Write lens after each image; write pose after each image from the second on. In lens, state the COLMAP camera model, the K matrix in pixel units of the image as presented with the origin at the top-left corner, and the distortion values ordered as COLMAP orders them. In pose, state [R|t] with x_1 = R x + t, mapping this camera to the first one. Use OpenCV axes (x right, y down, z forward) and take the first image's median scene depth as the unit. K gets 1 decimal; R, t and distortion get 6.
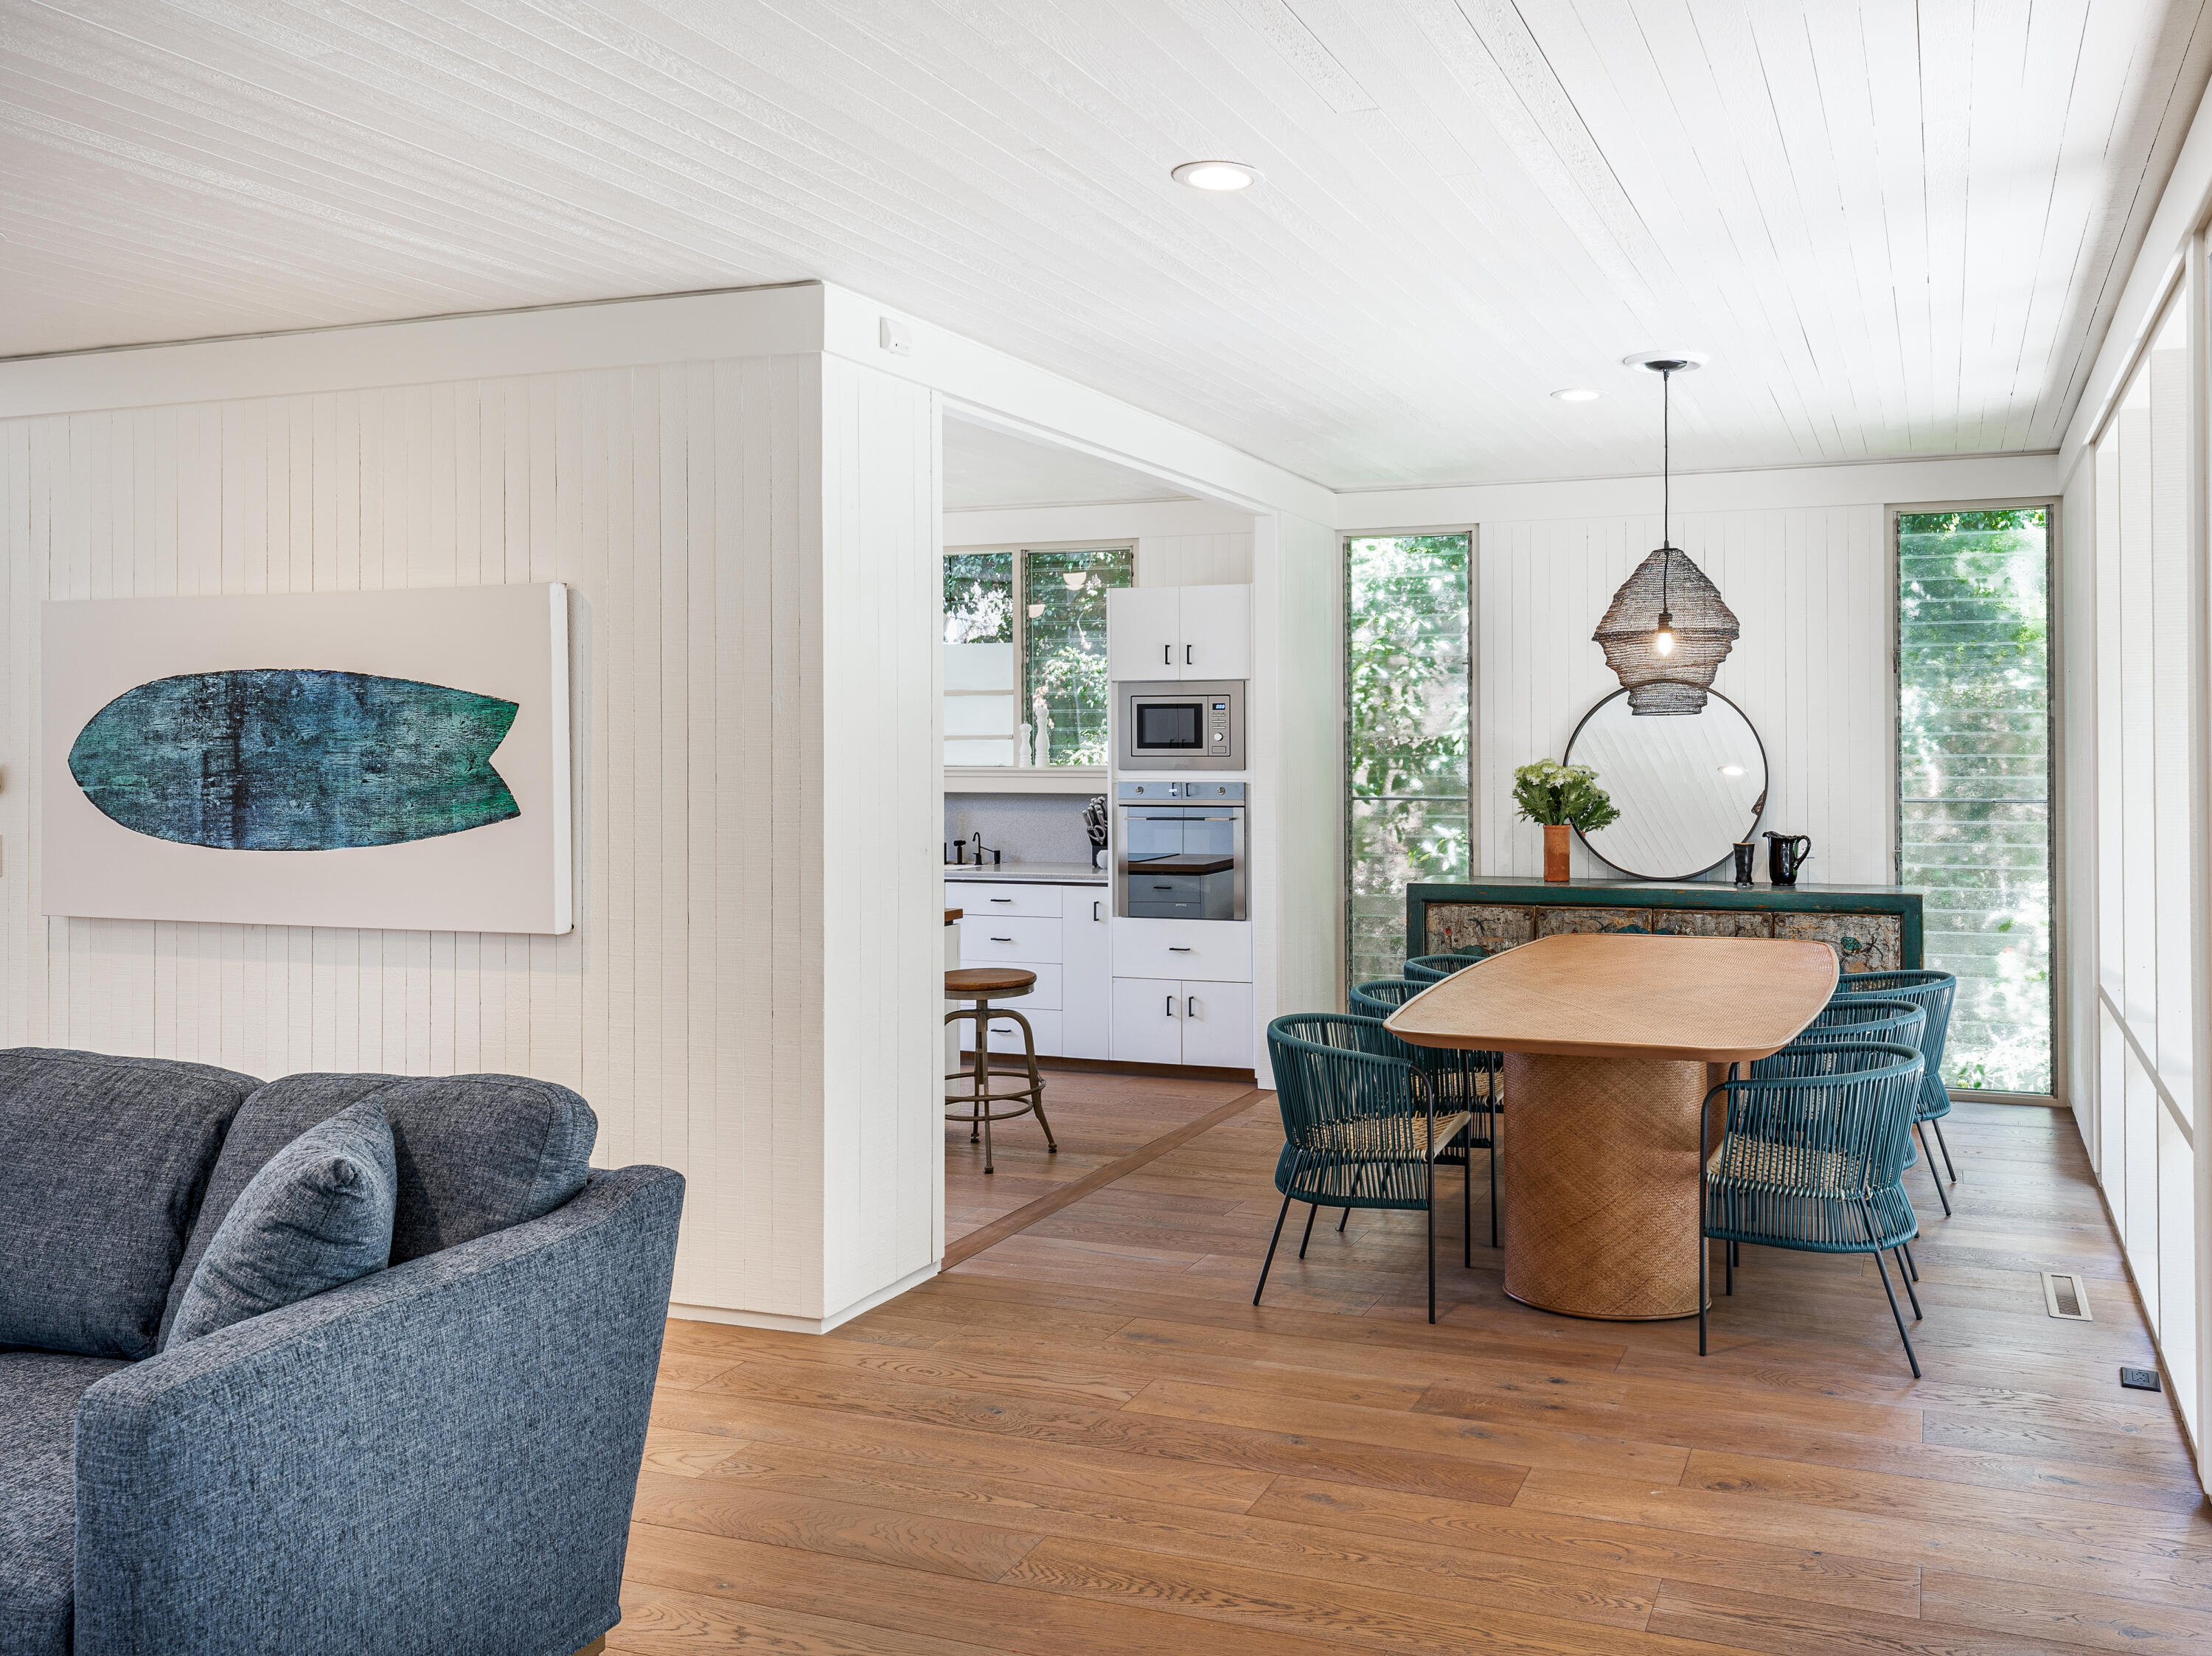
lens RADIAL K [[1588.8, 0, 1104.6], [0, 1588.8, 826.5], [0, 0, 1]] dist [0.001142, 0.000111]
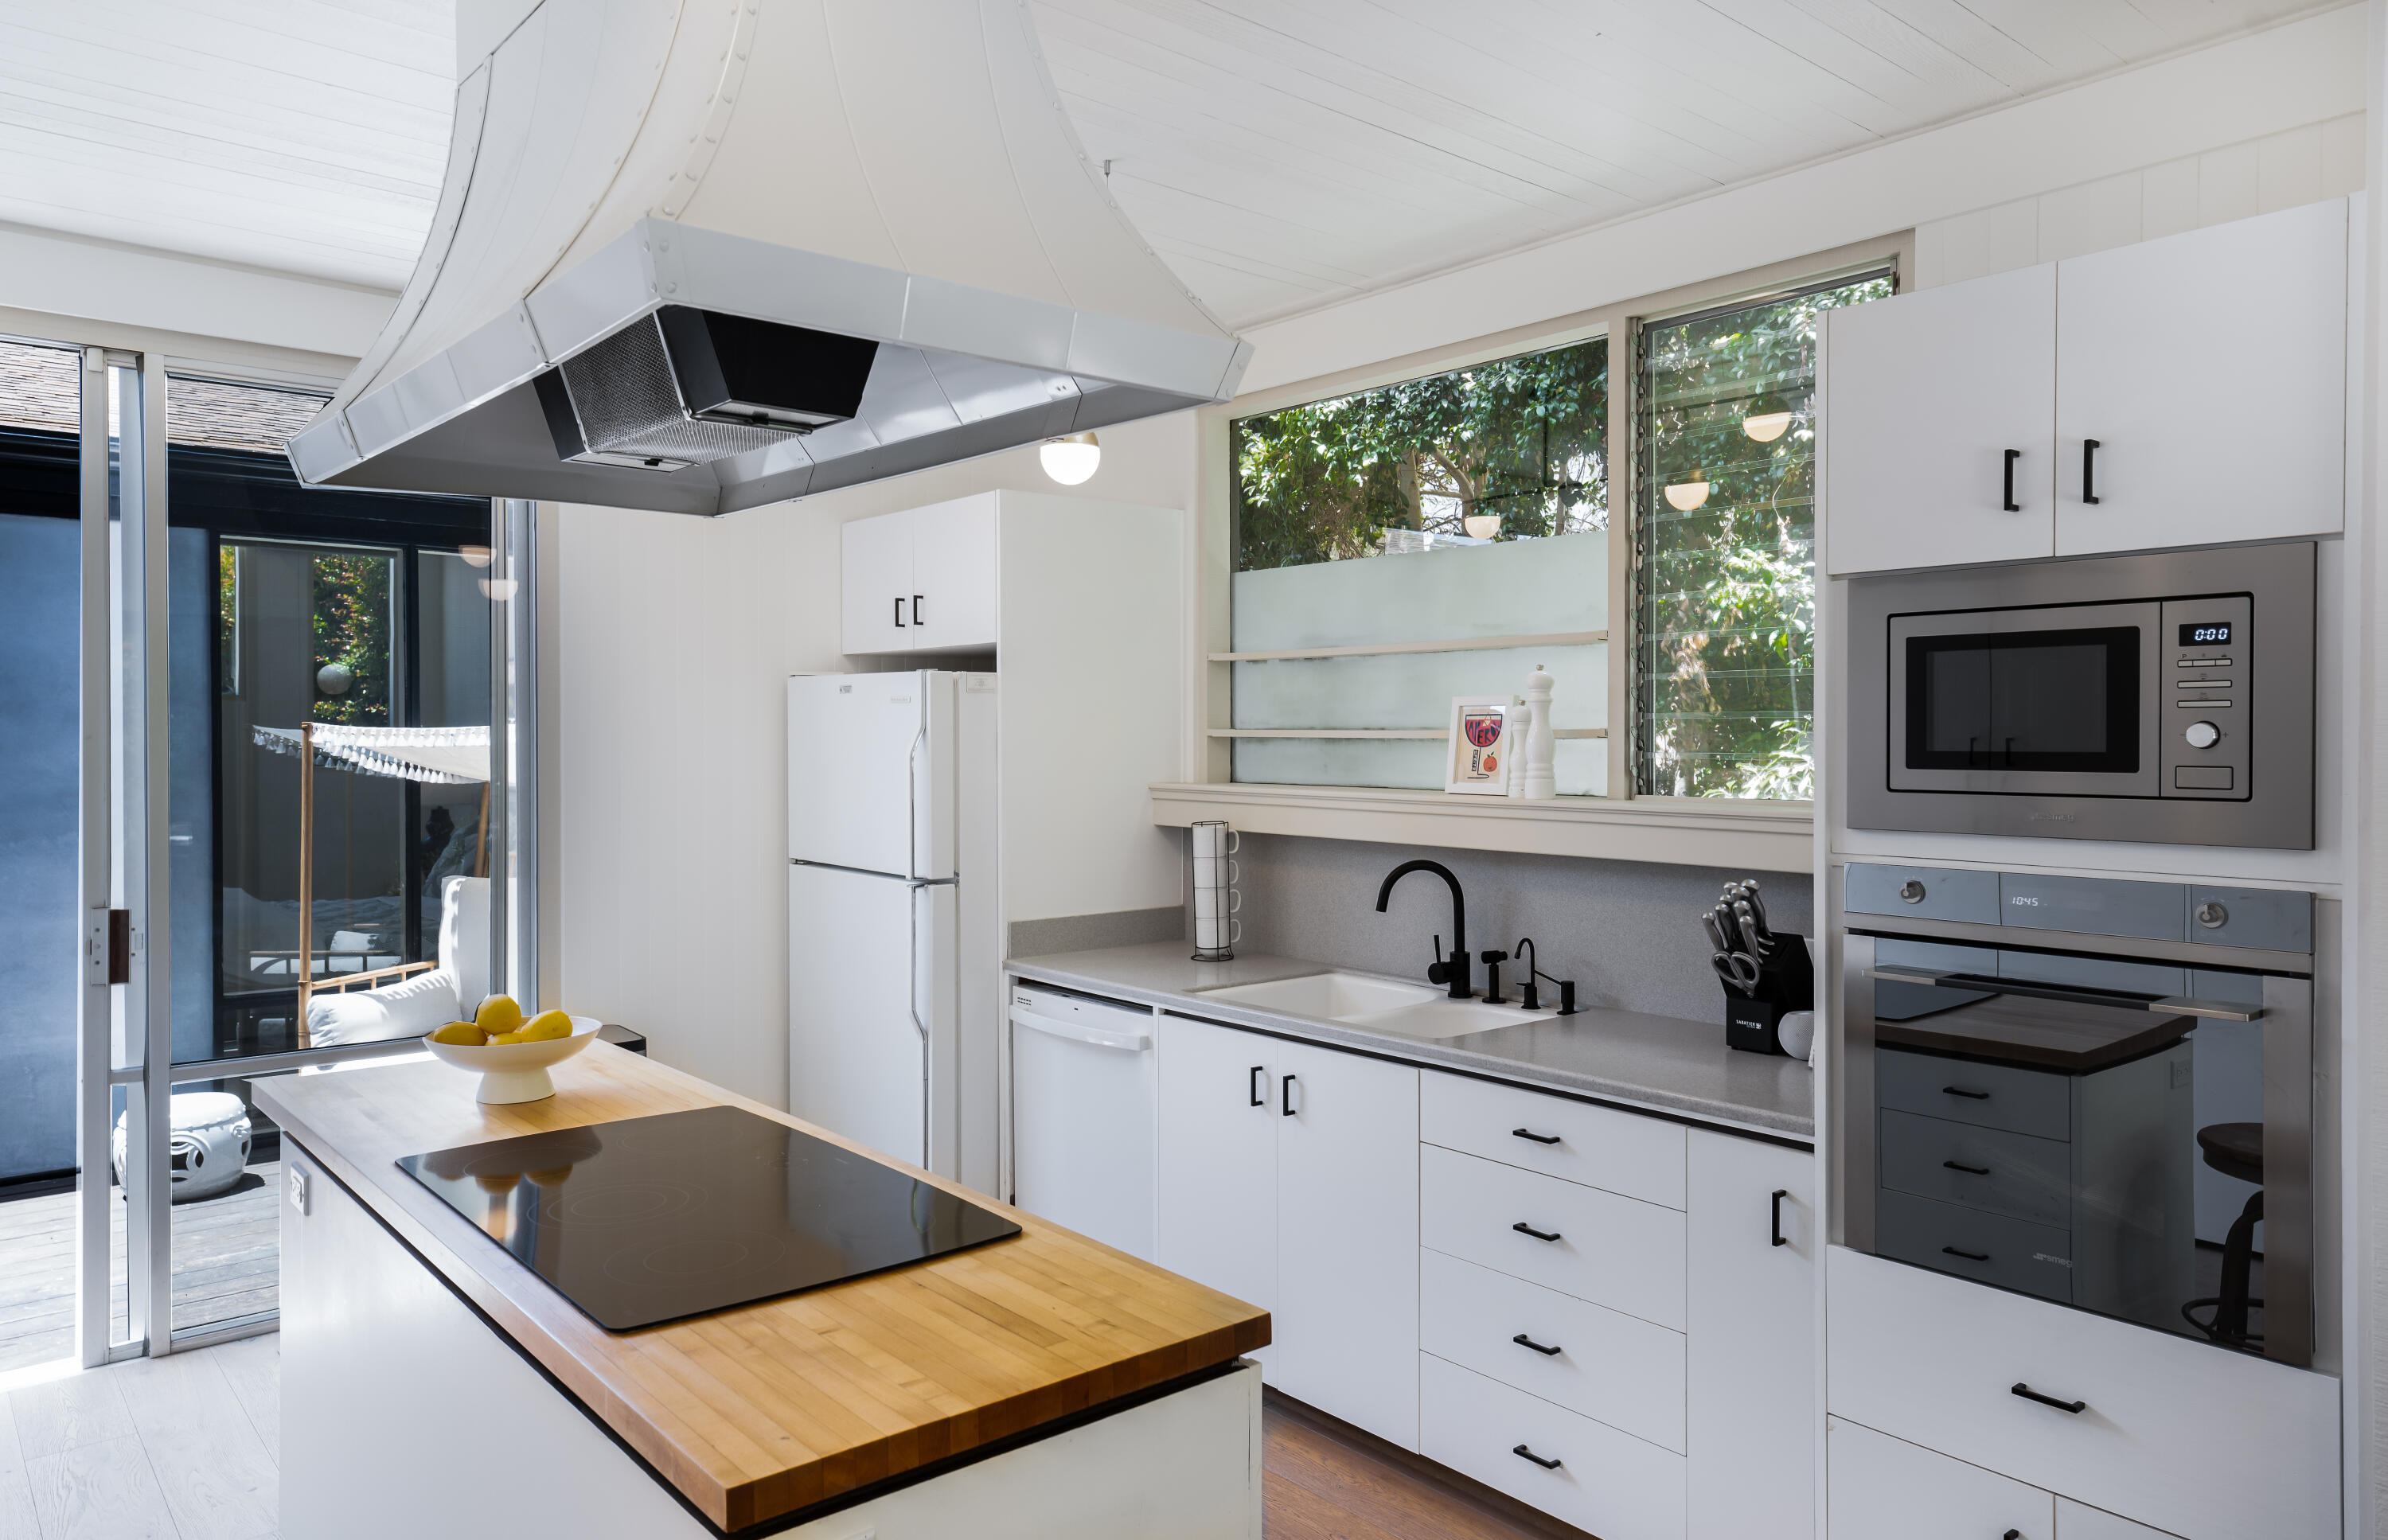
lens RADIAL K [[1610.4, 0, 1198.4], [0, 1610.4, 761.1], [0, 0, 1]] dist [-0.004122, 0.000181]
pose [[0.925623, 0.007100, -0.378379, 0.008903], [-0.021517, 0.999194, -0.033887, -0.030372], [0.377834, 0.039508, 0.925030, 0.529064]]
